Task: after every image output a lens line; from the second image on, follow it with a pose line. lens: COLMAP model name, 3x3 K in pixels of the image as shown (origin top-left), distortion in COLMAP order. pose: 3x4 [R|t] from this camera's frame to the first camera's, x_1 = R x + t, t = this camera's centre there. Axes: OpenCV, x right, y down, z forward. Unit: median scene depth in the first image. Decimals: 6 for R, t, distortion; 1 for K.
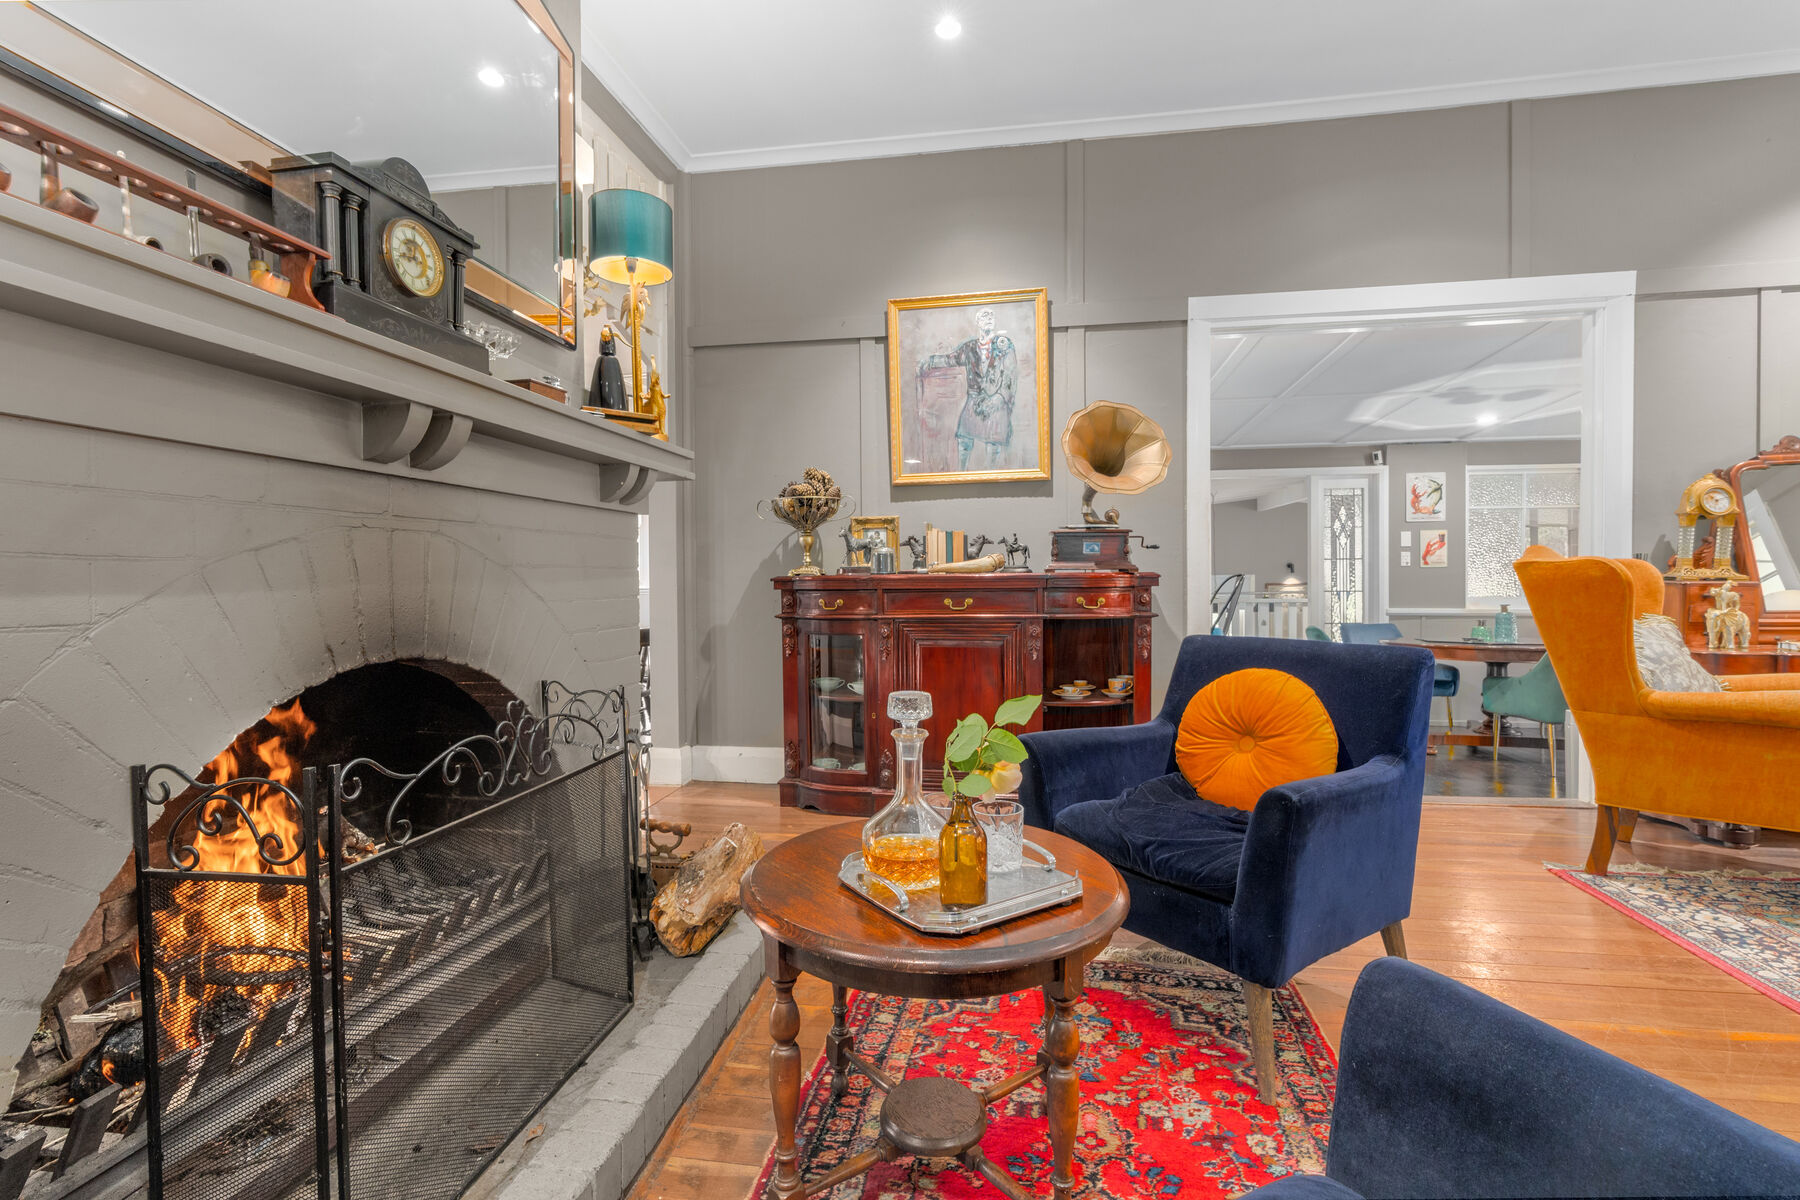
lens RADIAL K [[821.7, 0, 913.9], [0, 821.7, 591.6], [0, 0, 1]] dist [-0.001328, 0.000175]
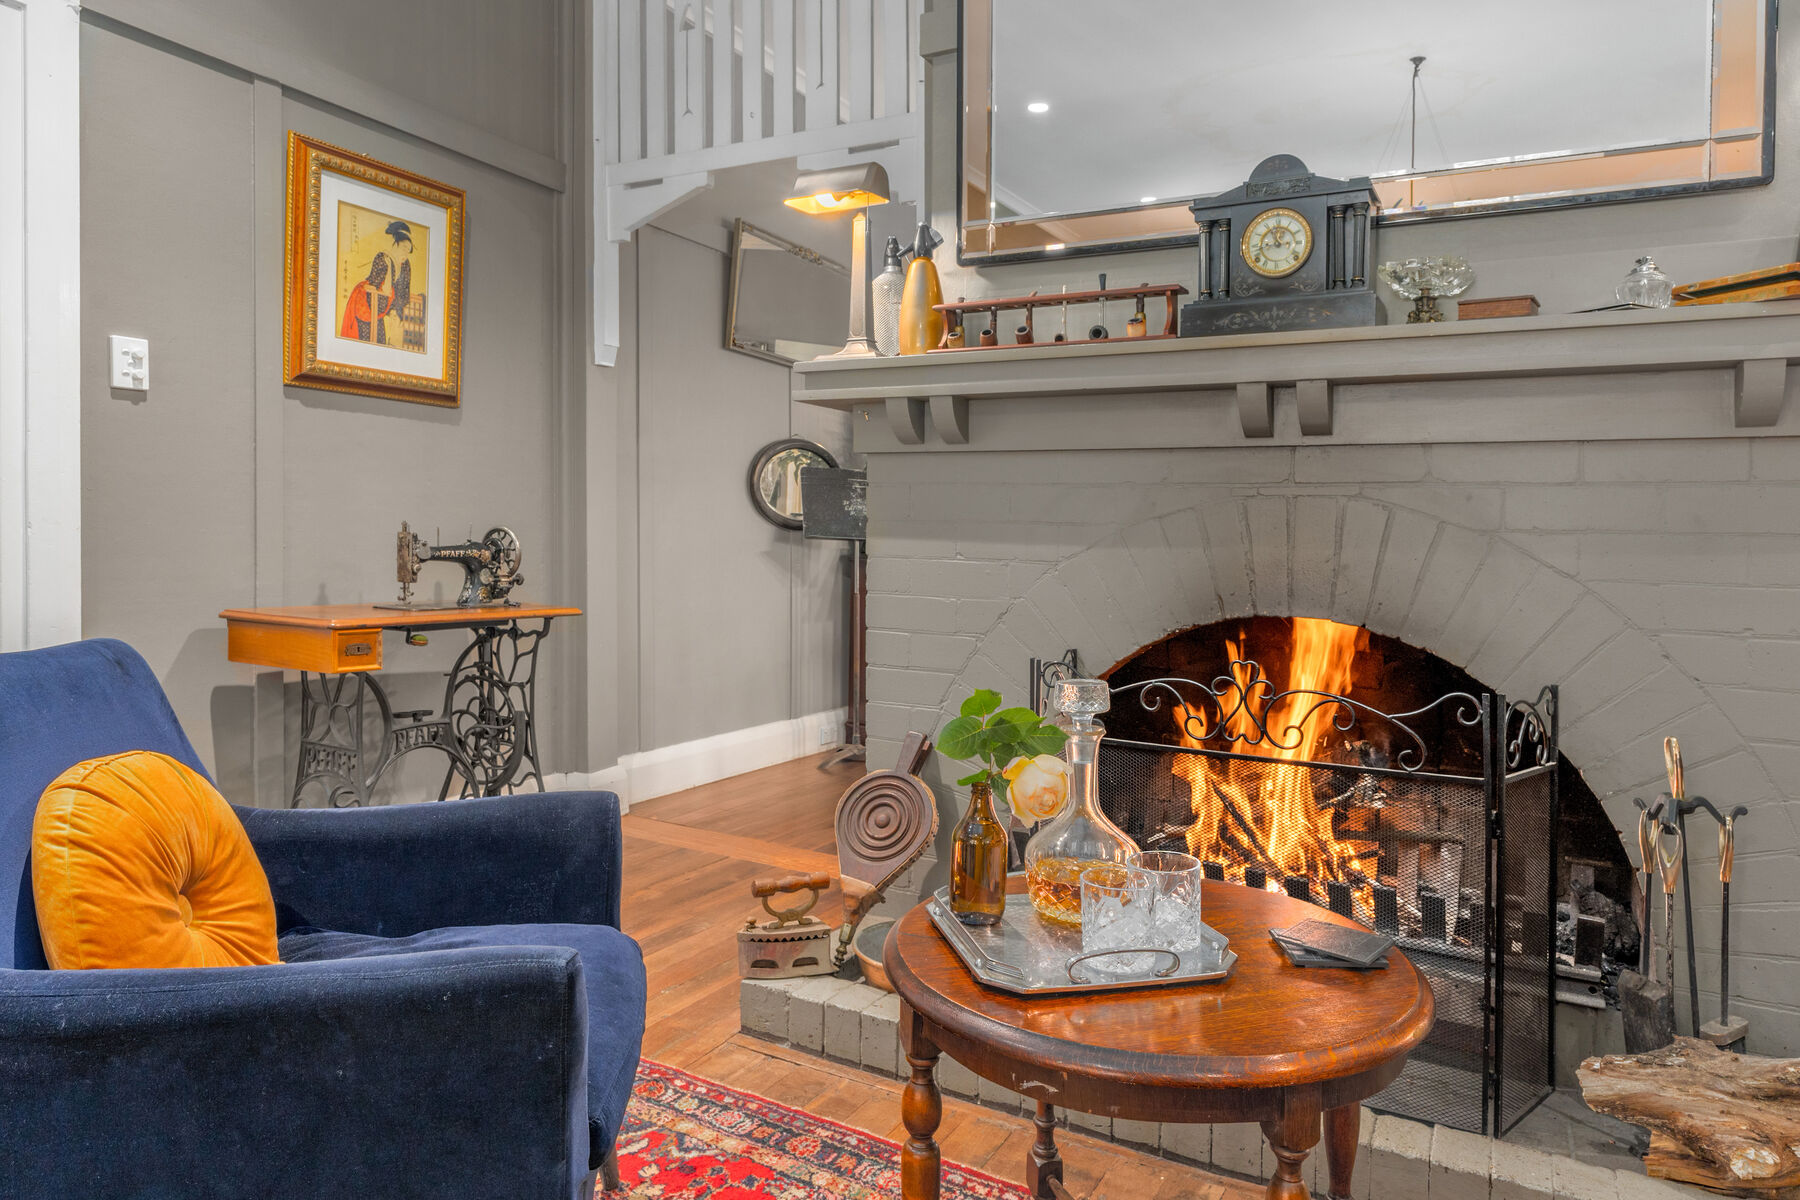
lens RADIAL K [[1112.2, 0, 904.2], [0, 1112.2, 546.2], [0, 0, 1]] dist [-0.002249, 0.002508]
pose [[-0.341517, 0.005137, -0.939861, 0.846740], [-0.038126, 0.999086, 0.019315, -0.017387], [0.939102, 0.042430, -0.341009, 0.953367]]
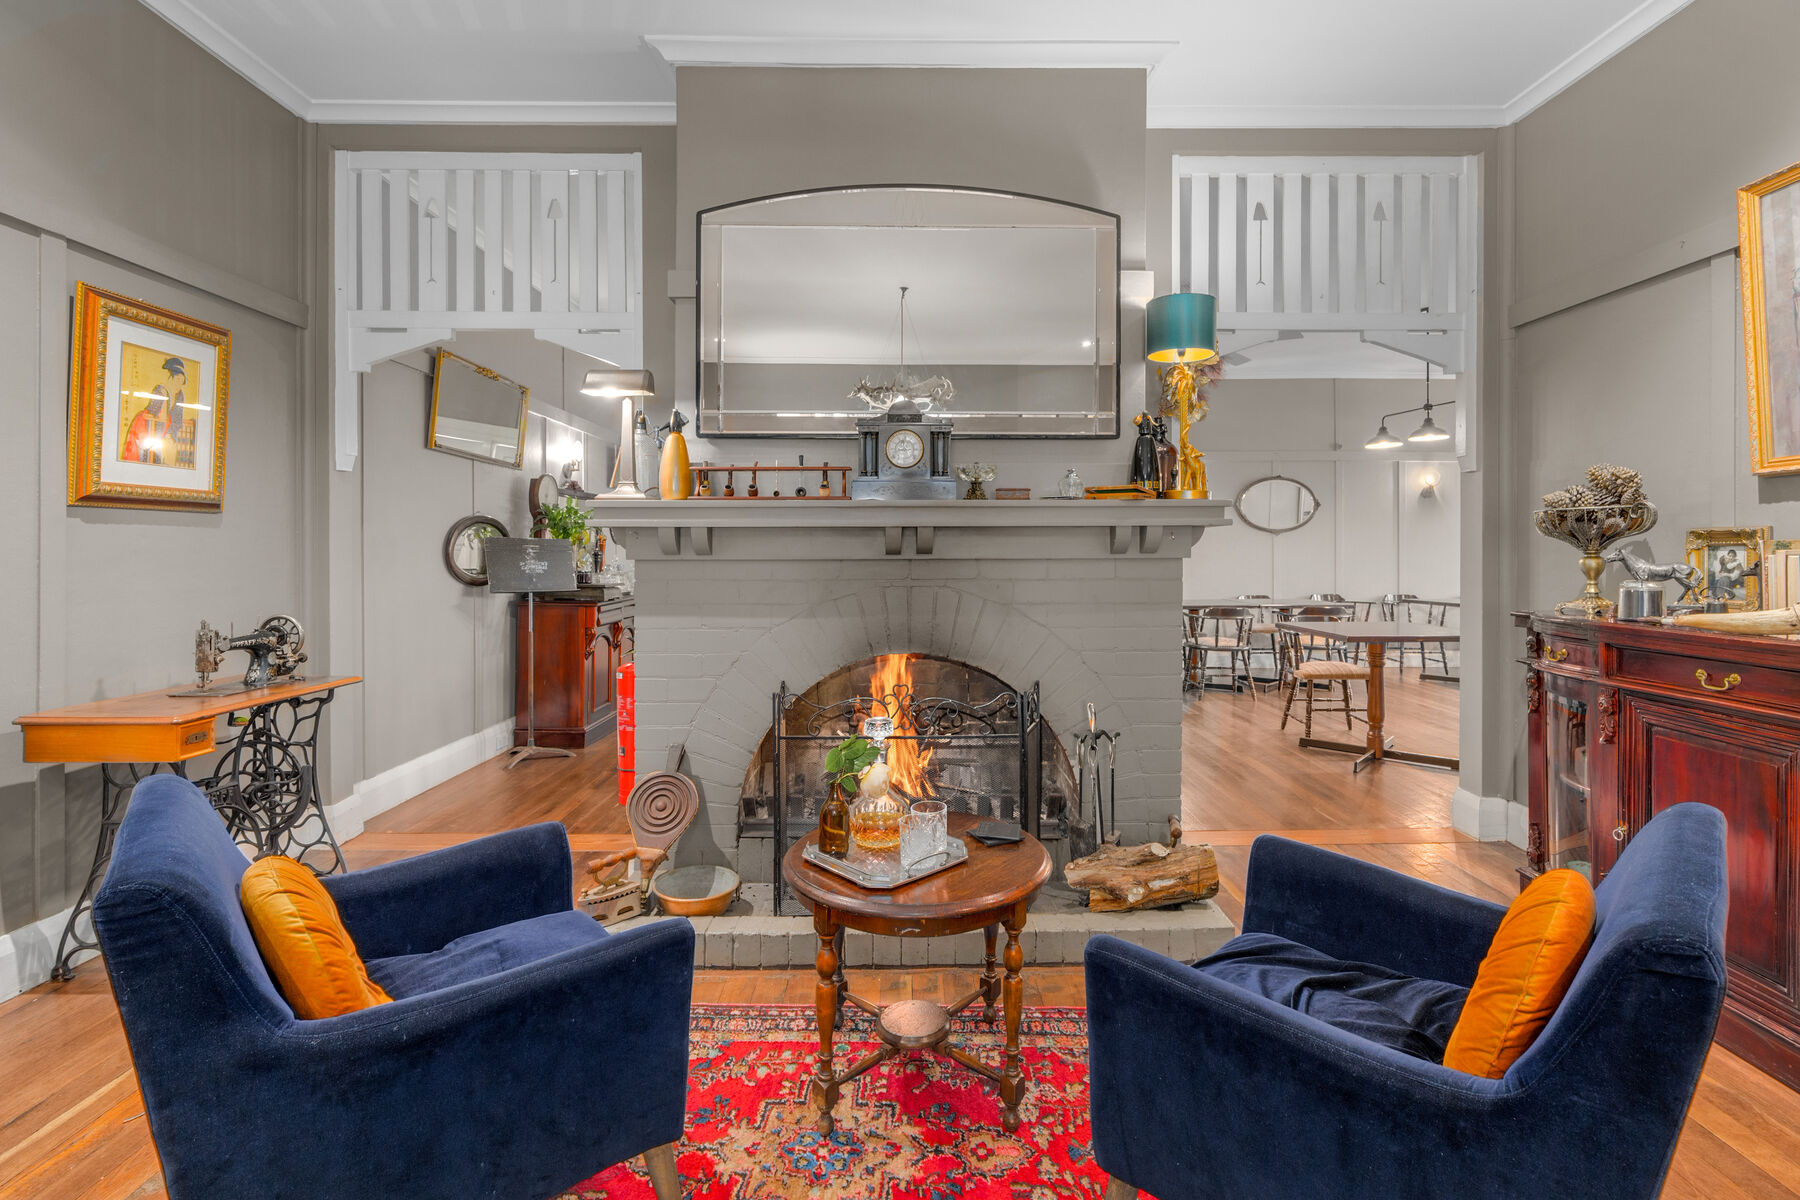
lens RADIAL K [[837.8, 0, 900.0], [0, 837.8, 552.4], [0, 0, 1]] dist [-0.002441, 0.000165]
pose [[0.157366, 0.010578, -0.987484, 1.212449], [-0.016968, 0.999824, 0.008006, -0.159797], [0.987395, 0.015495, 0.157518, 0.621696]]
